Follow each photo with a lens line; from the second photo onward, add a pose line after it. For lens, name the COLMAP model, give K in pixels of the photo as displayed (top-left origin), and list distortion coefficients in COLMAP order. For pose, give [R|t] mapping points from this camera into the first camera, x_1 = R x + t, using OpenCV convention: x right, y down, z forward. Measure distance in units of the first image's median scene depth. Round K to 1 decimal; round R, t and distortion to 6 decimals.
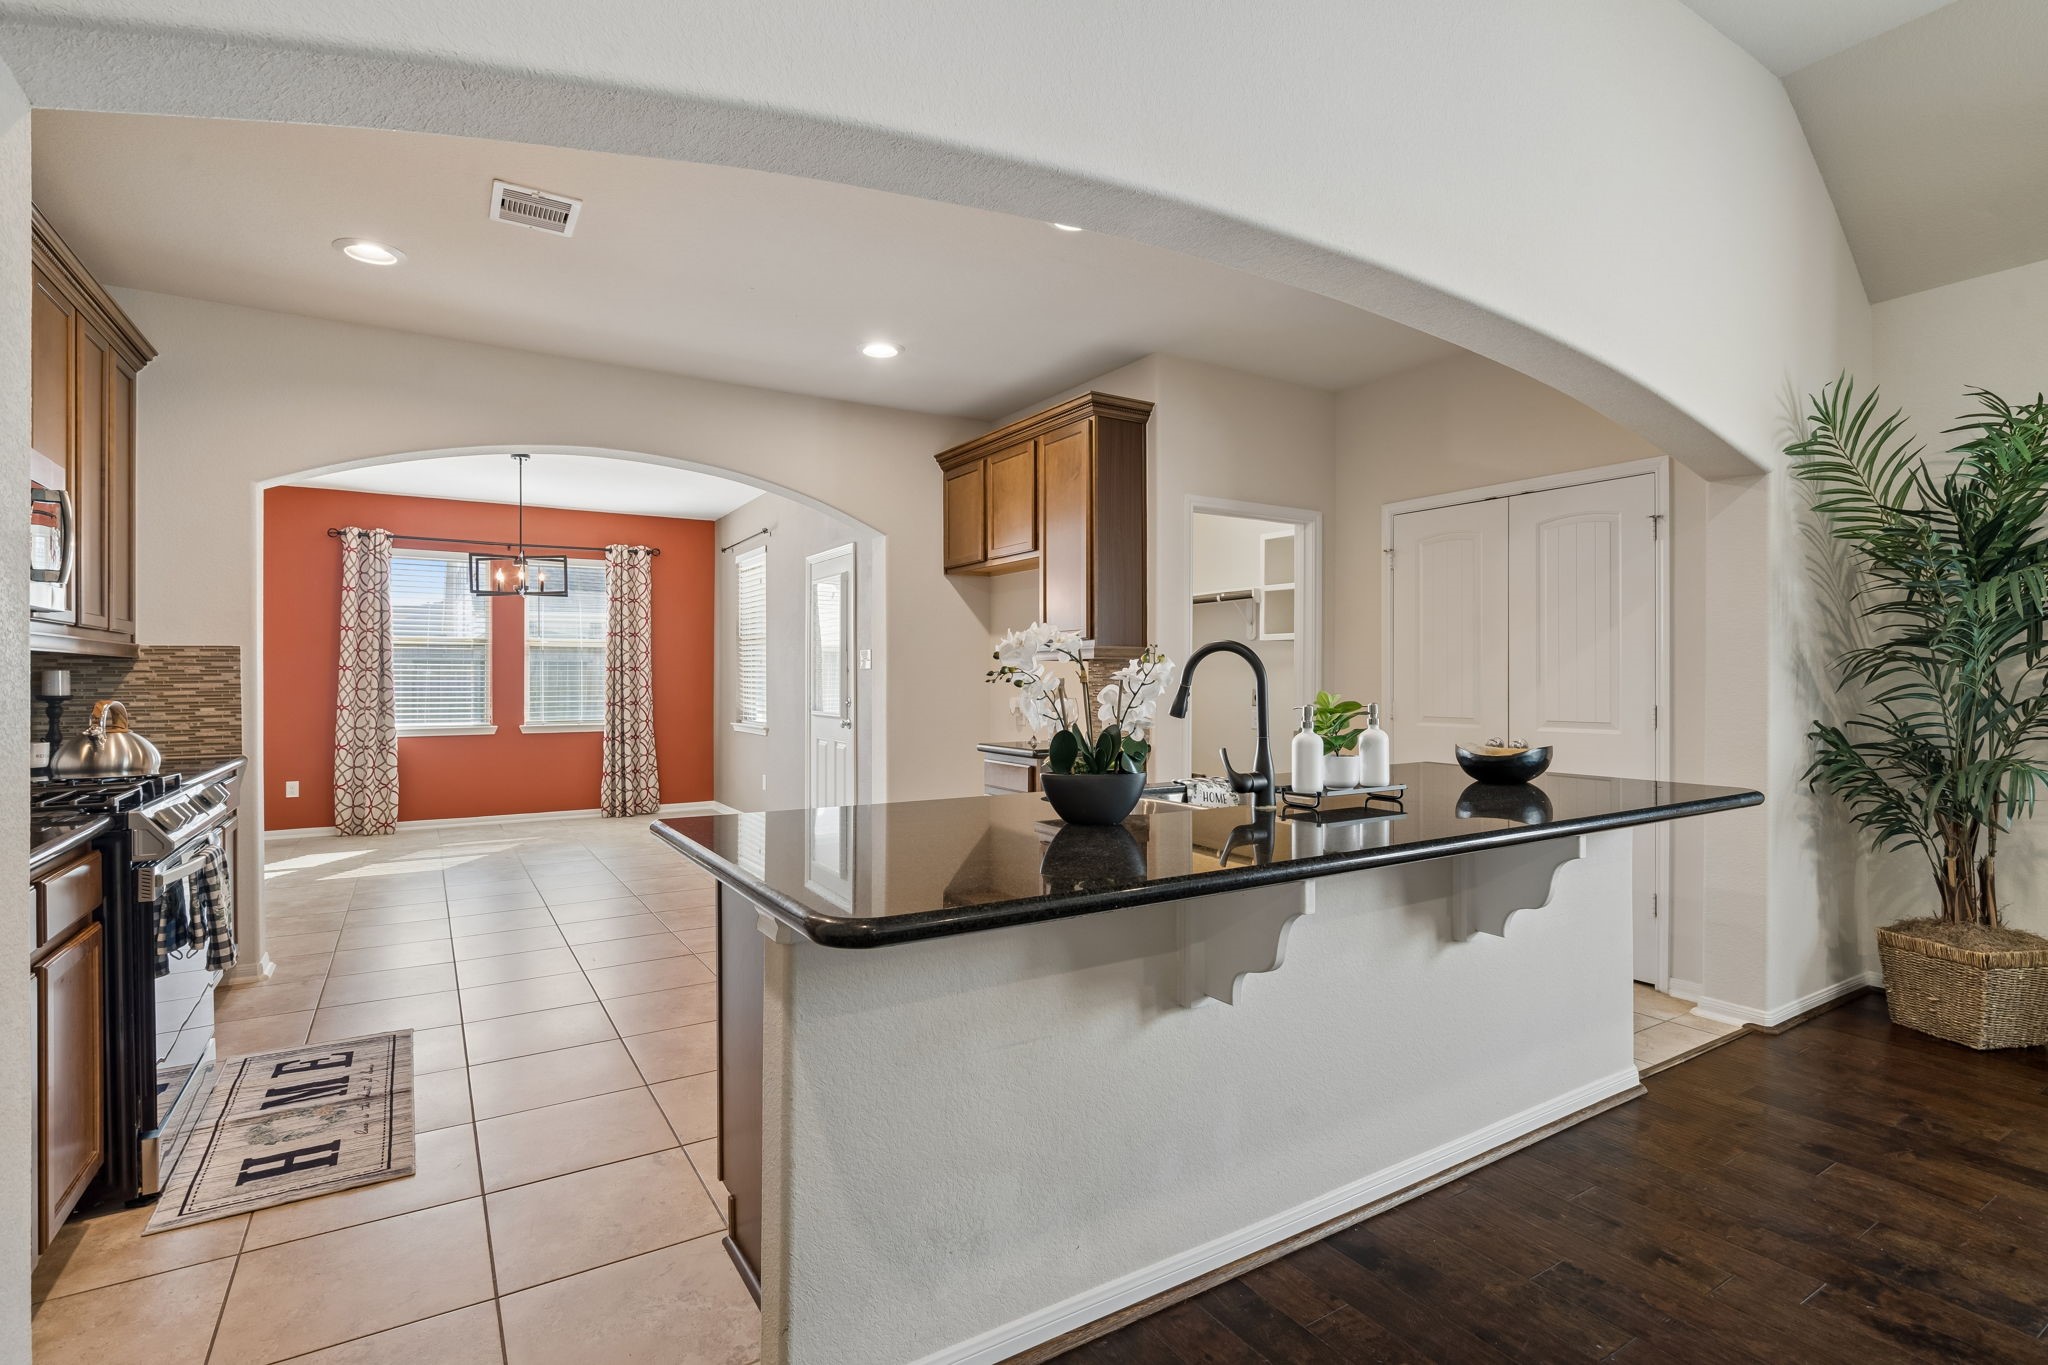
lens RADIAL K [[948.0, 0, 1019.7], [0, 948.0, 676.5], [0, 0, 1]] dist [-0.012127, 0.004753]
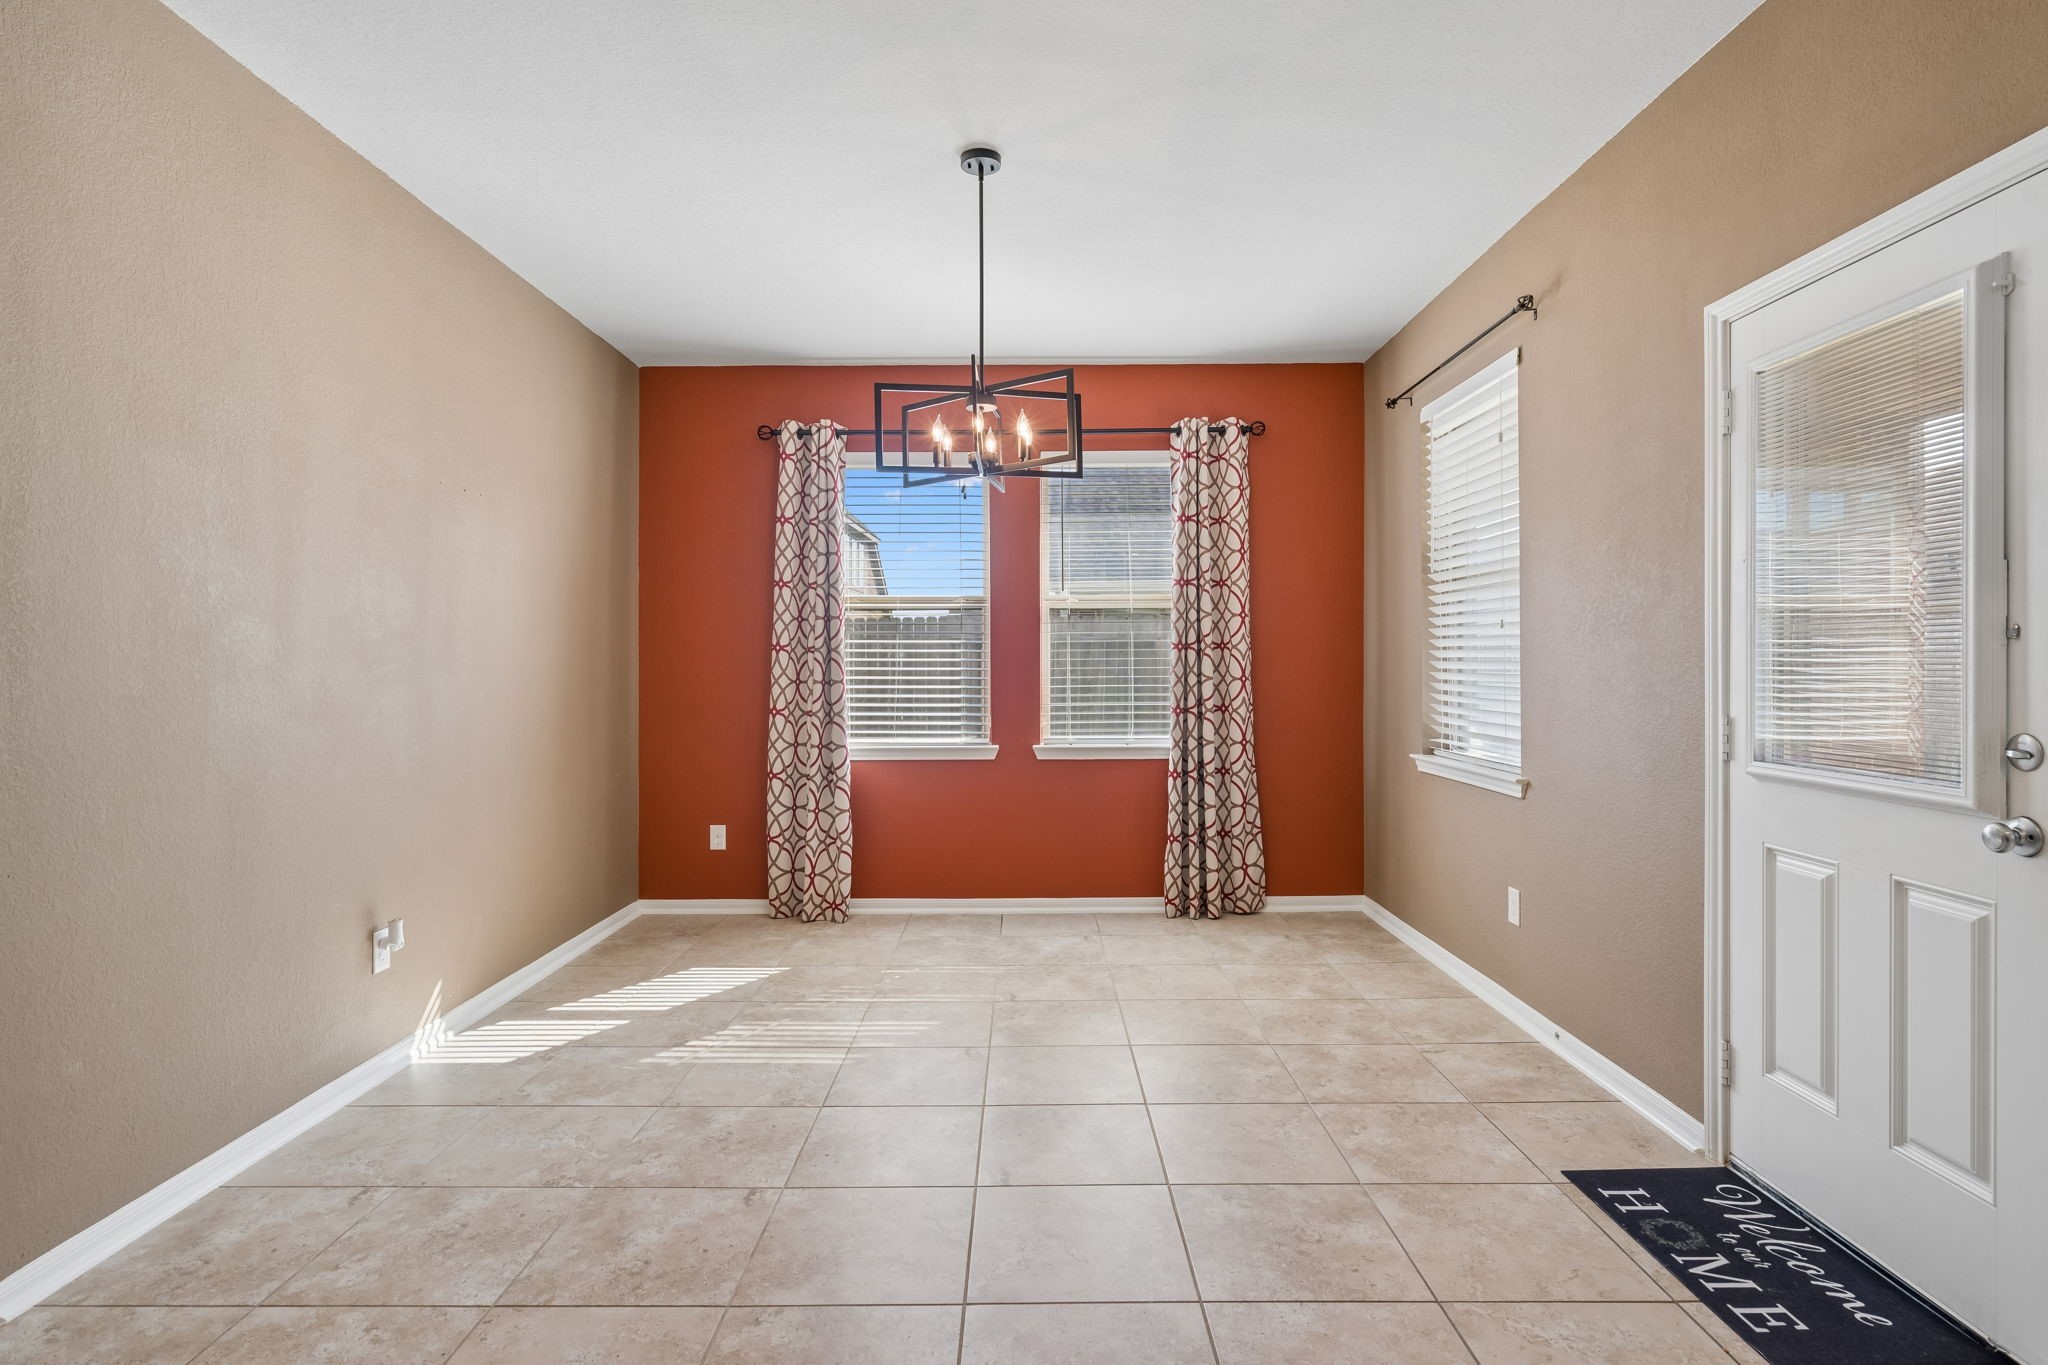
lens RADIAL K [[948.0, 0, 1027.6], [0, 948.0, 664.8], [0, 0, 1]] dist [-0.012127, 0.004753]
pose [[0.836466, 0.000023, -0.548019, -0.208162], [0.004934, 0.999959, 0.007573, -0.001735], [0.547996, -0.009039, 0.836432, 0.499043]]
